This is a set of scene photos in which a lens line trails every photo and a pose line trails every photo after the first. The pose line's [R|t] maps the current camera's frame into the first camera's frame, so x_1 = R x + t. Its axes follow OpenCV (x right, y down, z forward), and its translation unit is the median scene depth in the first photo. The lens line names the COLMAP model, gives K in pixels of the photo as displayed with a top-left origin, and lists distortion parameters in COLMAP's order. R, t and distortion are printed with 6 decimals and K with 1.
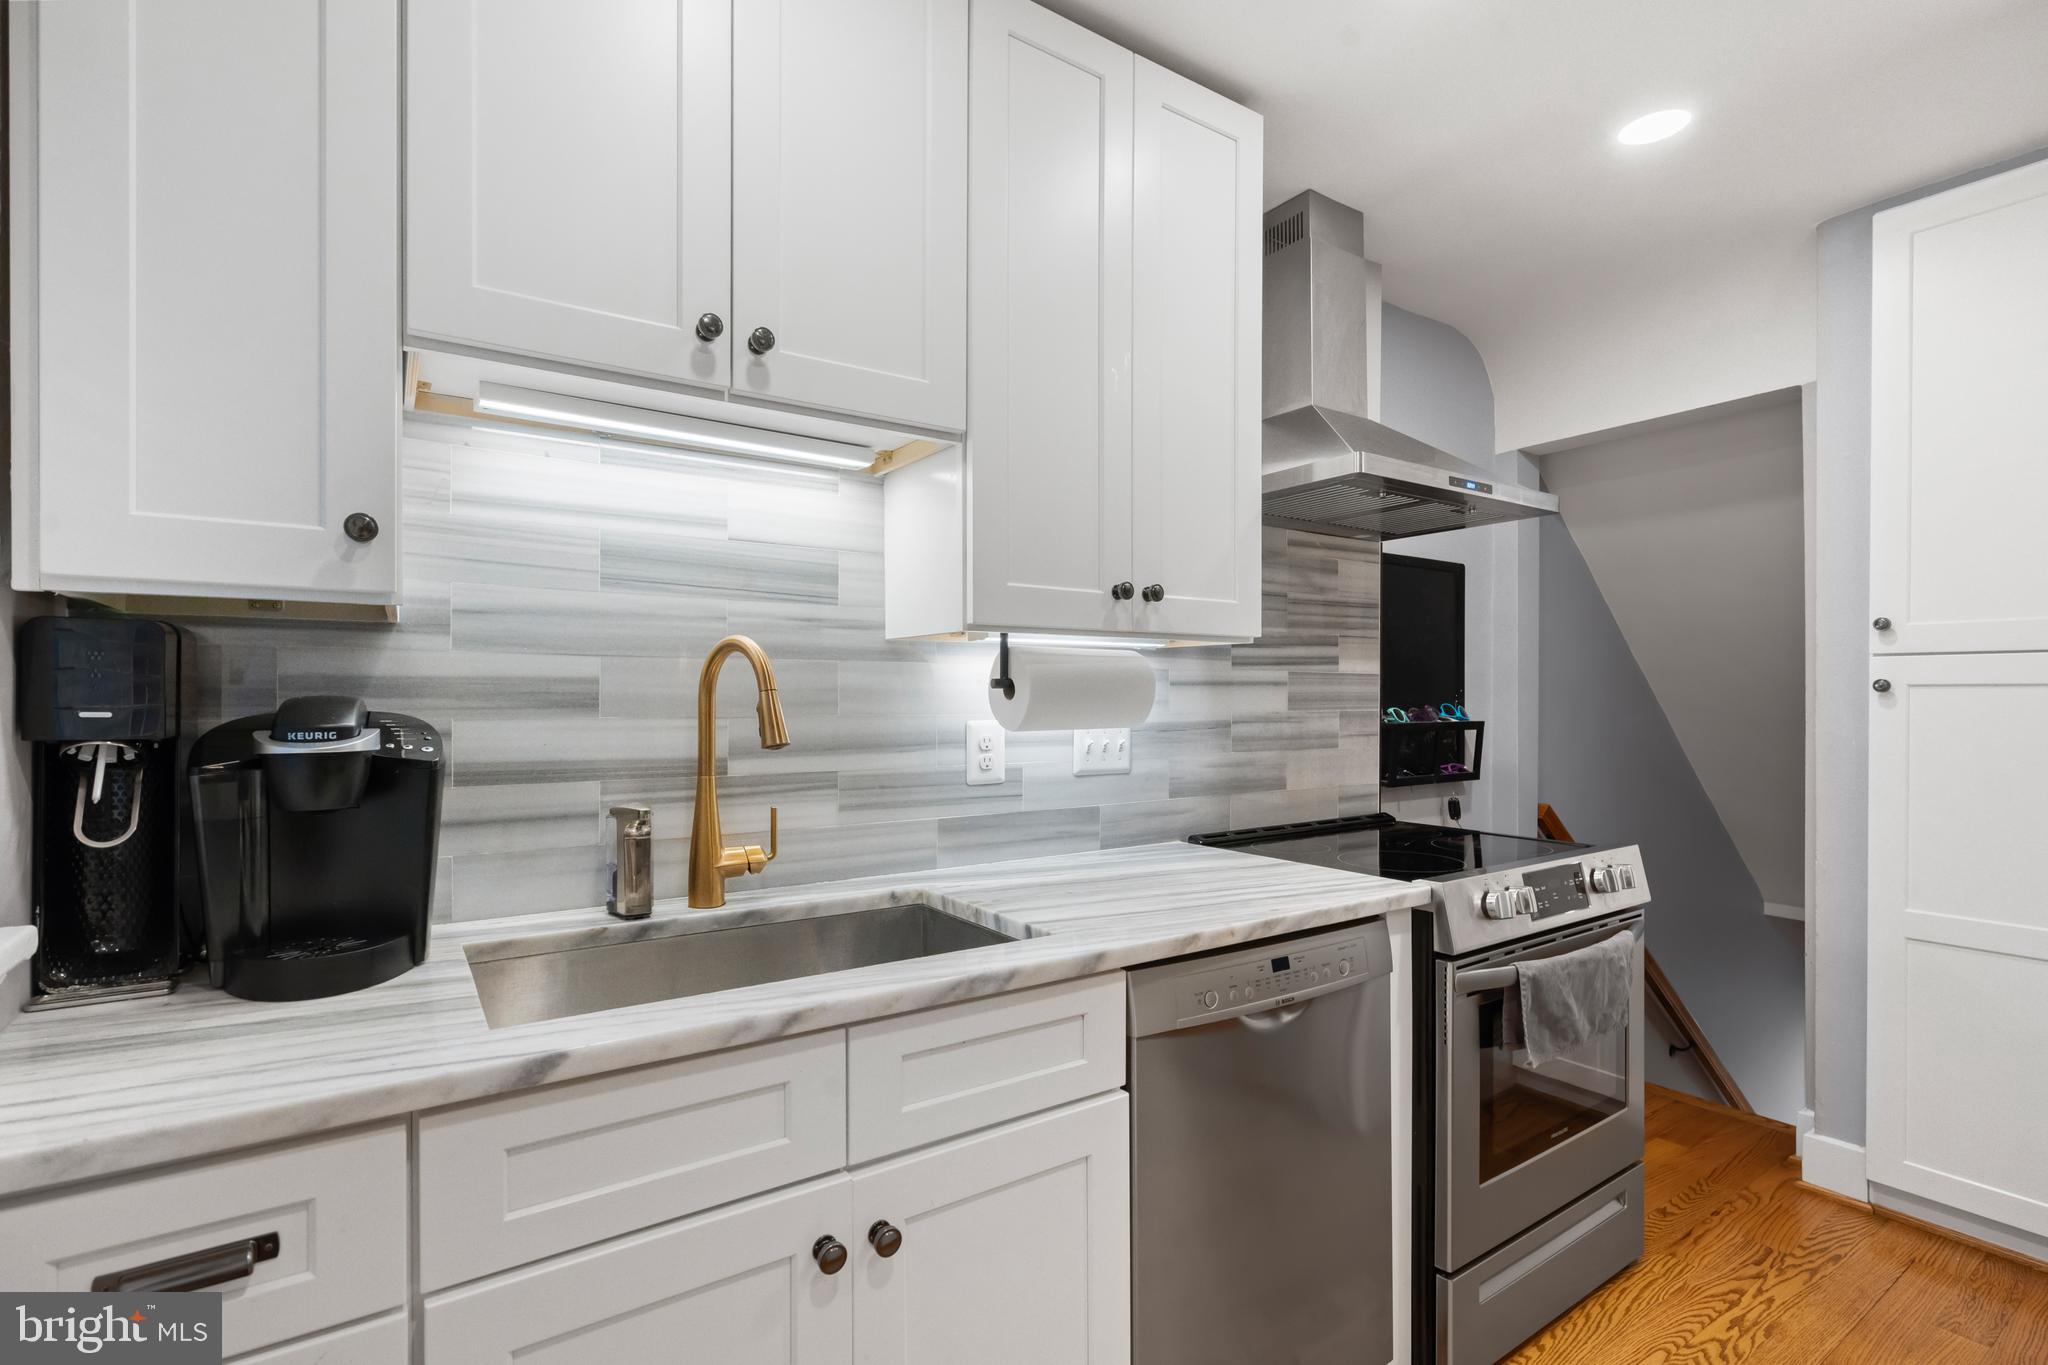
lens RADIAL K [[927.5, 0, 1007.0], [0, 927.5, 692.7], [0, 0, 1]] dist [-0.006664, 0.003176]
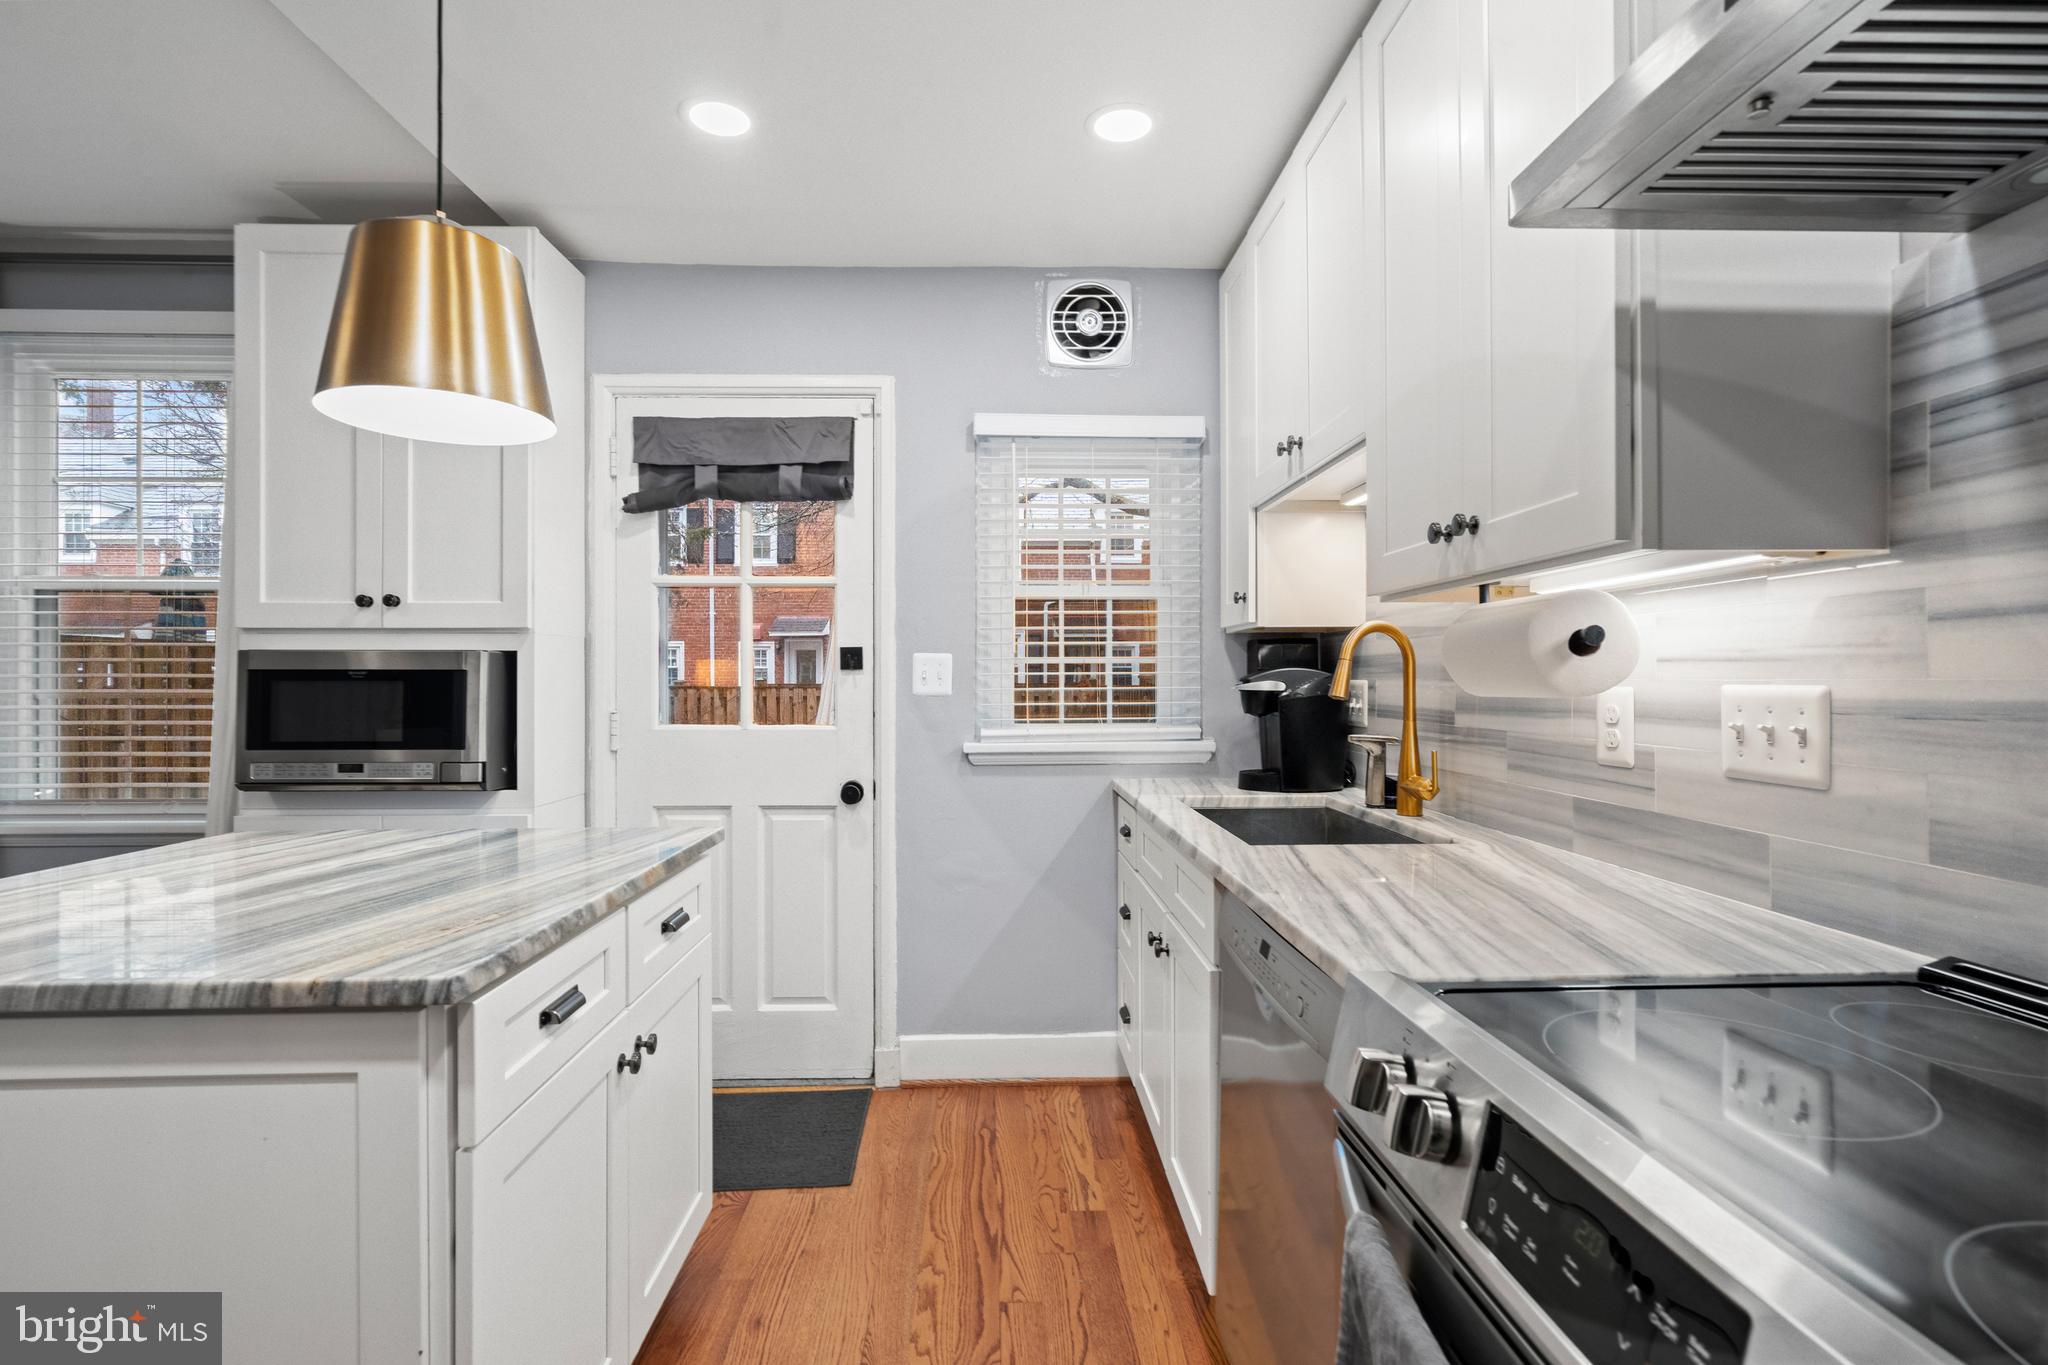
lens RADIAL K [[927.5, 0, 1019.7], [0, 927.5, 680.6], [0, 0, 1]] dist [-0.006664, 0.003176]
pose [[-0.518624, 0.002412, -0.854999, 0.878029], [0.009687, 0.999948, -0.003056, 0.020631], [0.854948, -0.009867, -0.518621, 0.922314]]
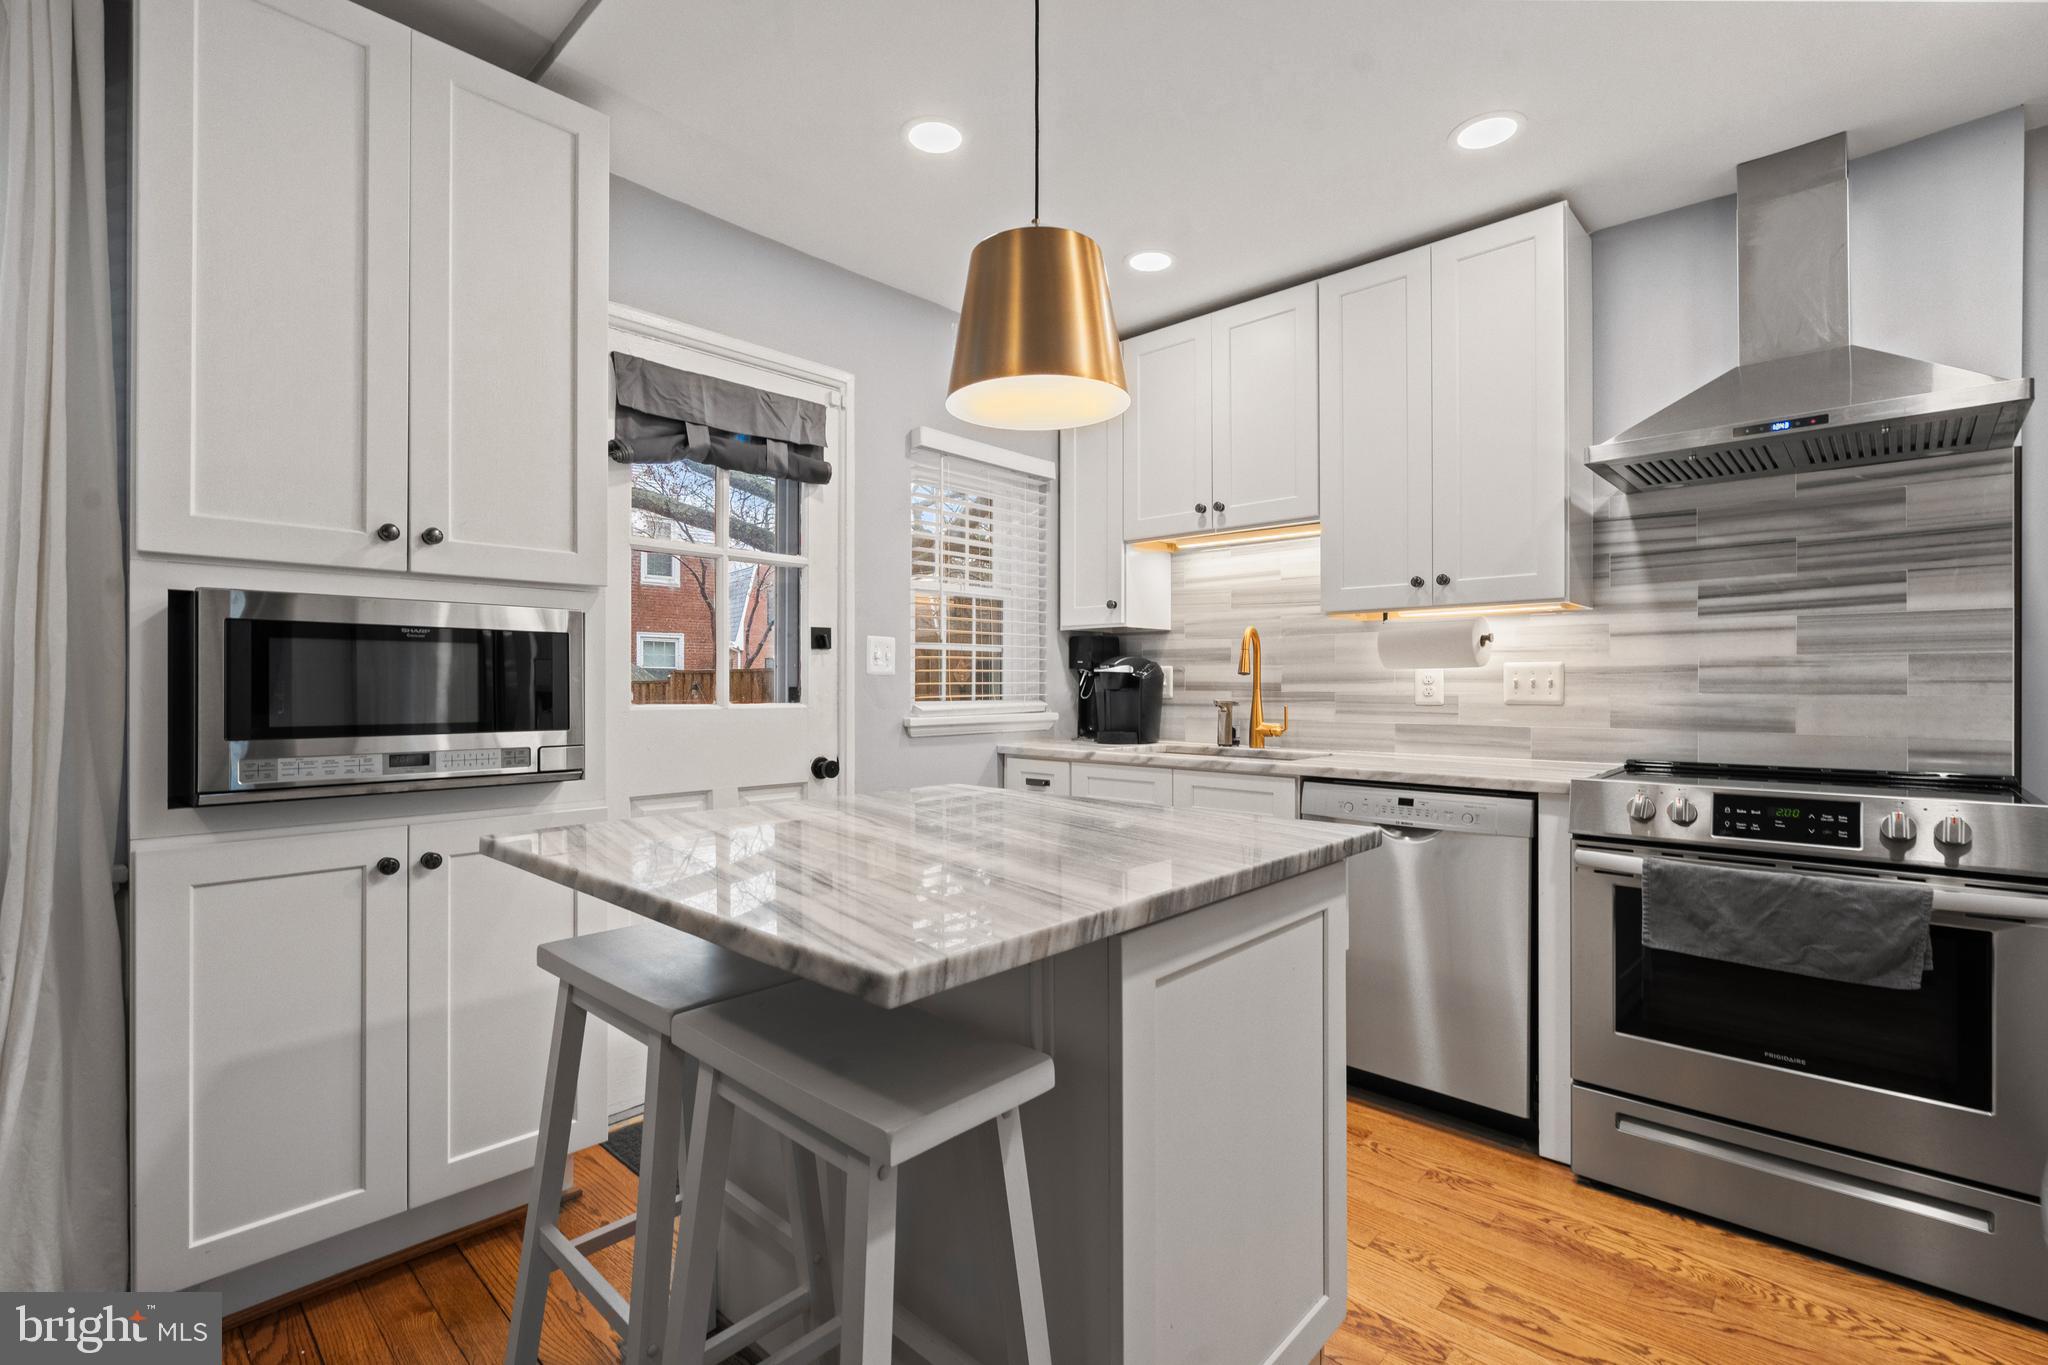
lens RADIAL K [[927.5, 0, 1018.7], [0, 927.5, 681.9], [0, 0, 1]] dist [-0.006664, 0.003176]
pose [[0.237285, -0.002675, -0.971436, 1.284199], [0.007472, 0.999972, -0.000929, 0.051941], [0.971411, -0.007038, 0.237298, -0.061095]]
